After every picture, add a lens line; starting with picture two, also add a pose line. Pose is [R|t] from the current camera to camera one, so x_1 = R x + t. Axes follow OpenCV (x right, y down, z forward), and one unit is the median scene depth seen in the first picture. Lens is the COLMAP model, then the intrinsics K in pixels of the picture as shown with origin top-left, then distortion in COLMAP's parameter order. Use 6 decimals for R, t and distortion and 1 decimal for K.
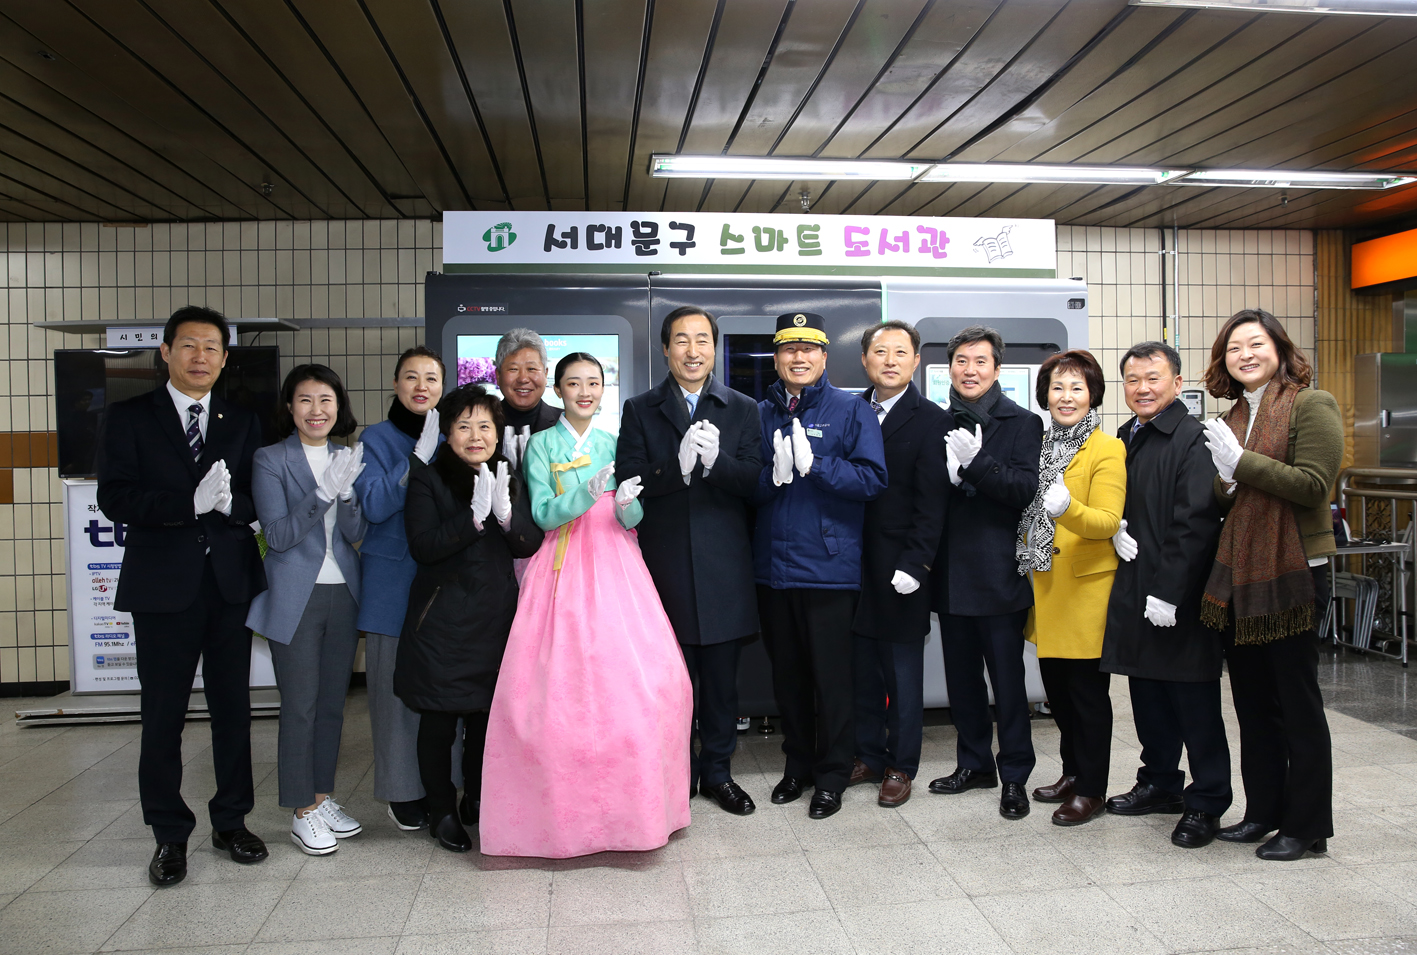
lens RADIAL K [[1058.0, 0, 656.9], [0, 1058.0, 443.3], [0, 0, 1]] dist [-0.092998, 0.063827]
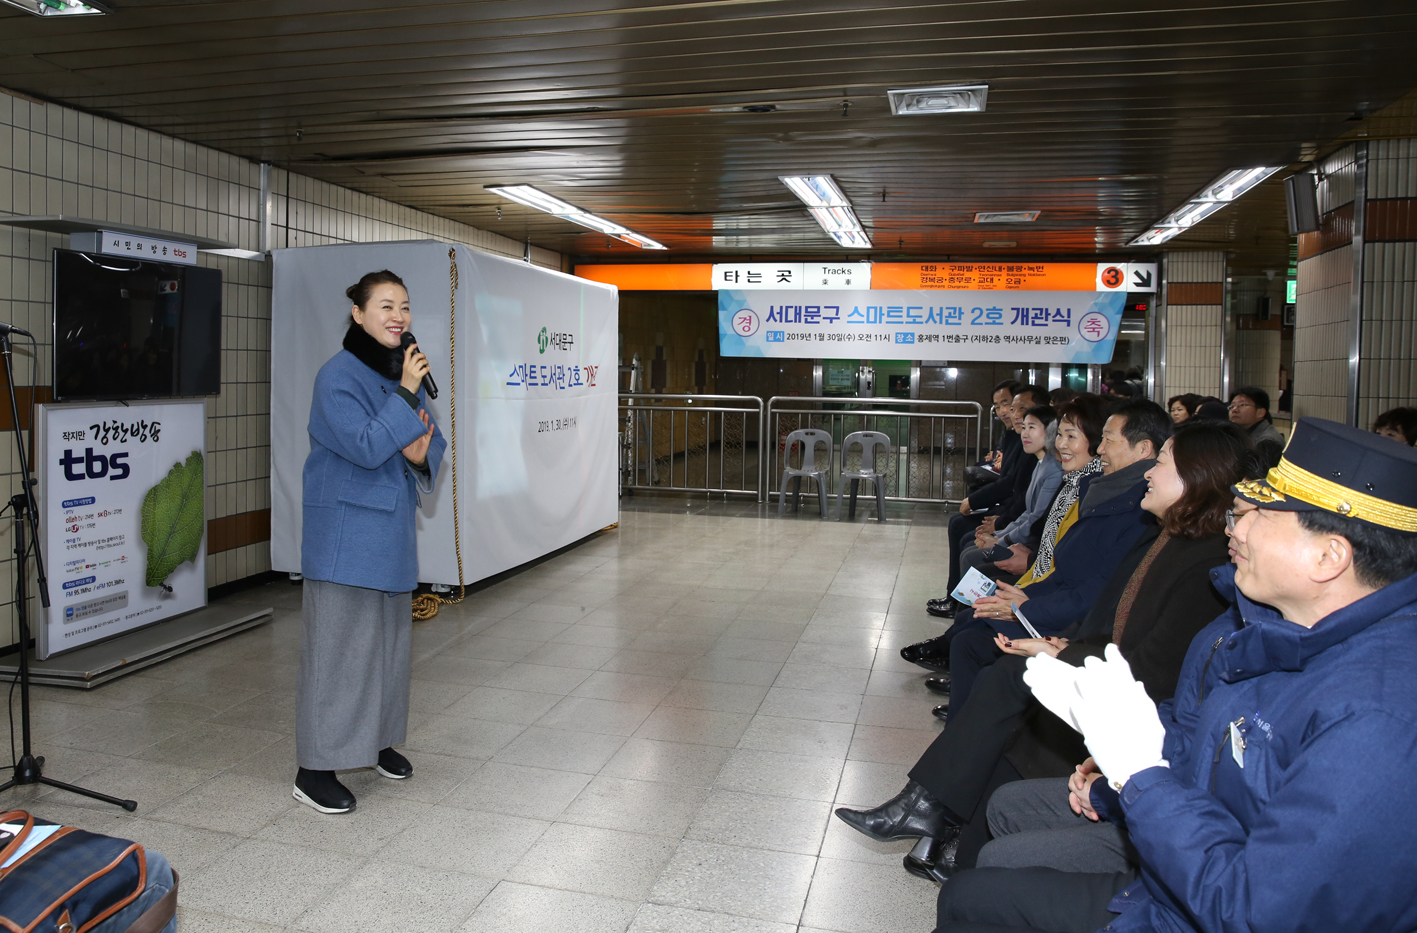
lens RADIAL K [[1058.0, 0, 660.5], [0, 1058.0, 405.4], [0, 0, 1]] dist [-0.092998, 0.063827]
pose [[0.363293, -0.011323, 0.931606, -1.265666], [-0.006850, 0.999867, 0.014824, 0.023298], [-0.931650, -0.011767, 0.363167, 0.252463]]
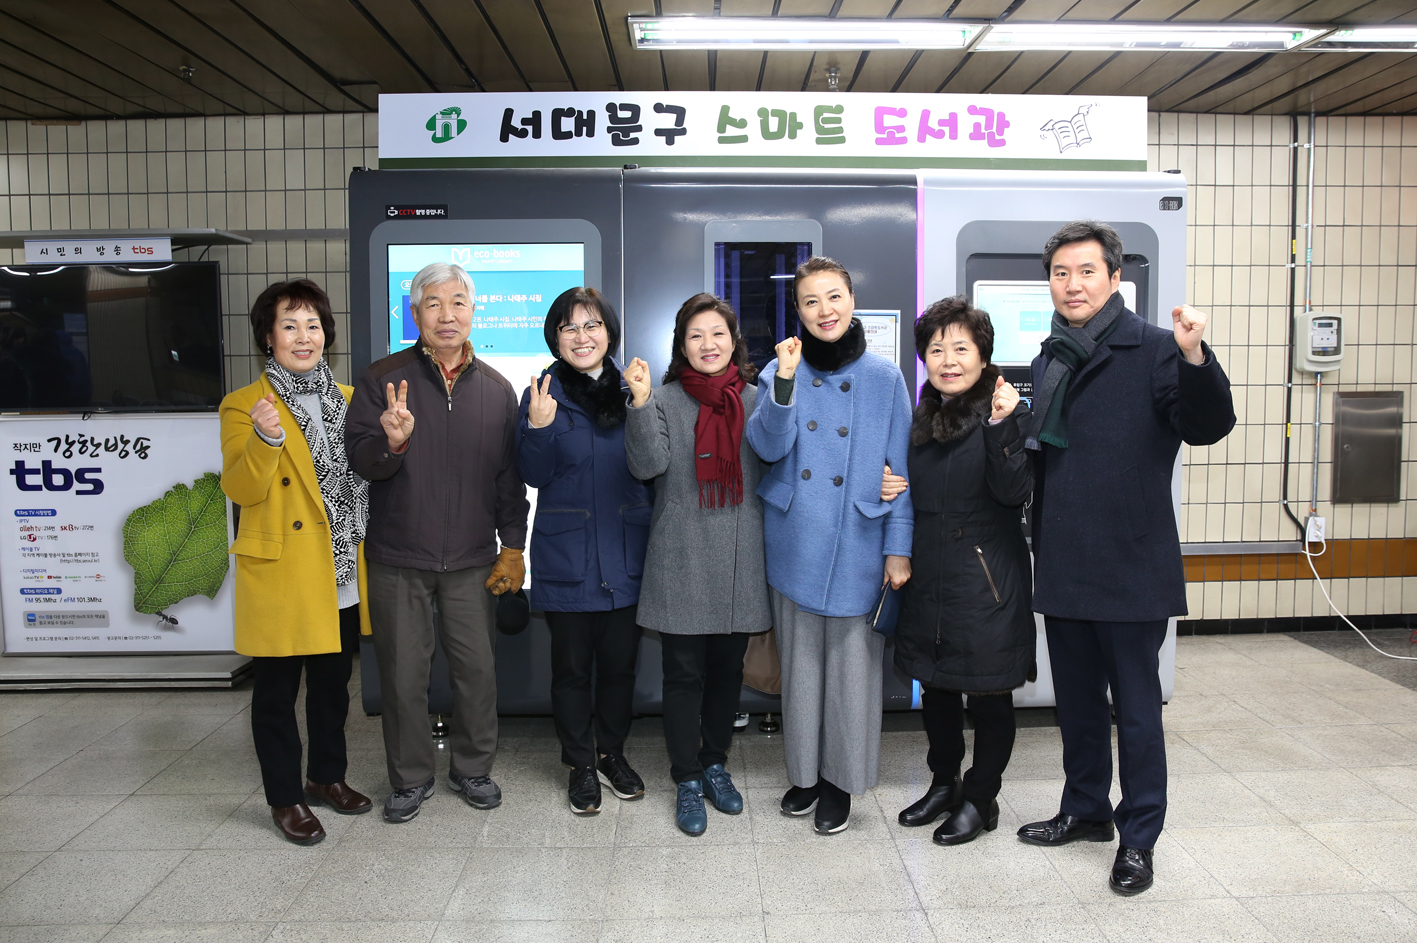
lens RADIAL K [[1058.0, 0, 702.8], [0, 1058.0, 423.8], [0, 0, 1]] dist [-0.092998, 0.063827]
pose [[0.996997, 0.010749, -0.076697, 0.112716], [-0.006893, 0.998707, 0.050362, -0.005702], [0.077139, -0.049682, 0.995782, 0.188587]]
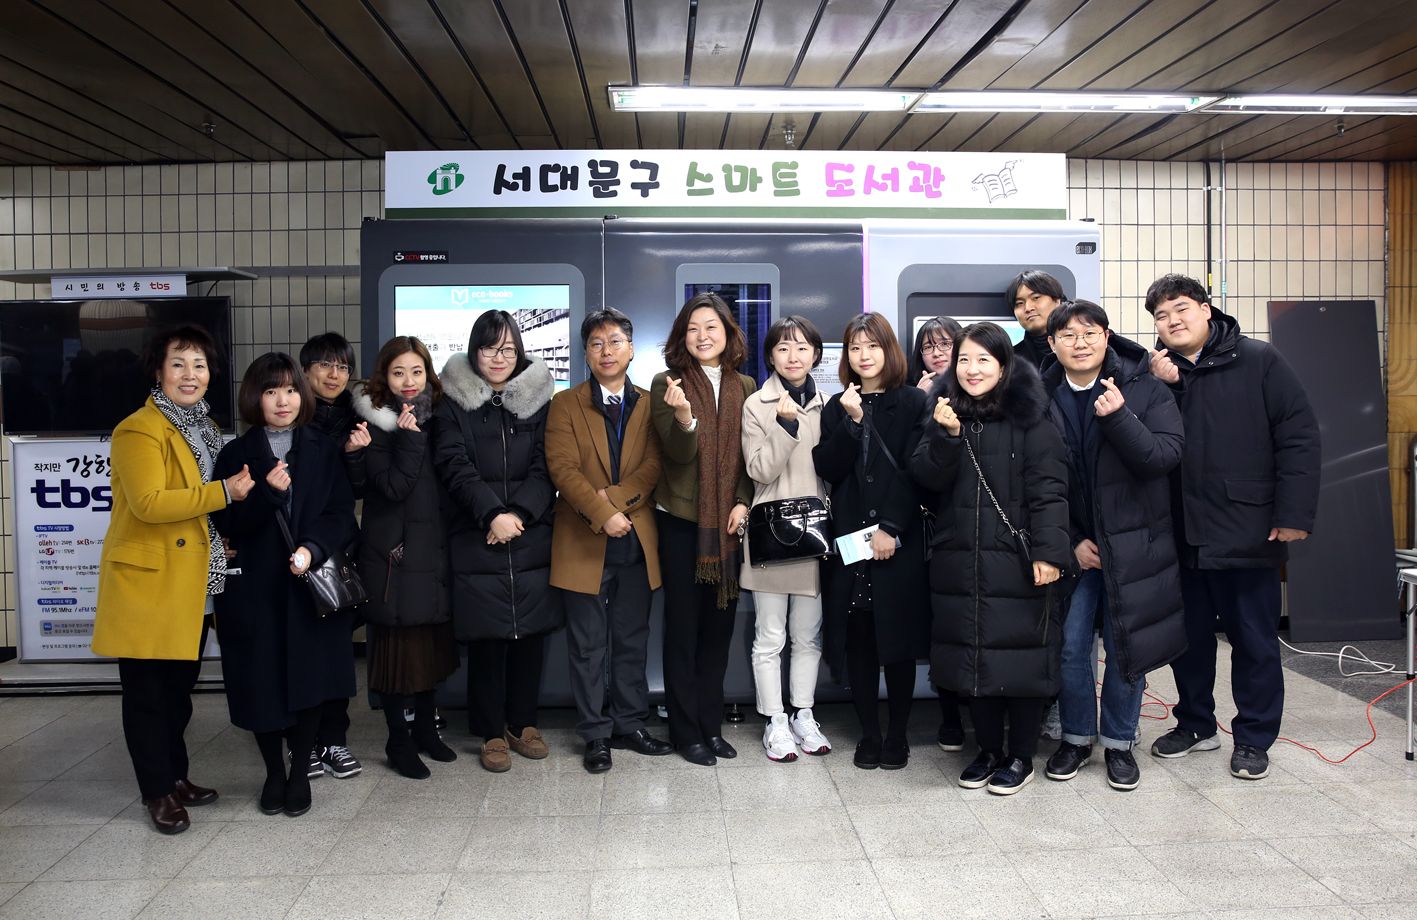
lens RADIAL K [[1103.0, 0, 684.6], [0, 1103.0, 397.0], [0, 0, 1]] dist [-0.090292, 0.062902]
pose [[0.998244, 0.004137, -0.059085, 0.114916], [-0.003665, 0.999961, 0.008092, -0.013041], [0.059116, -0.007861, 0.998220, 0.051377]]
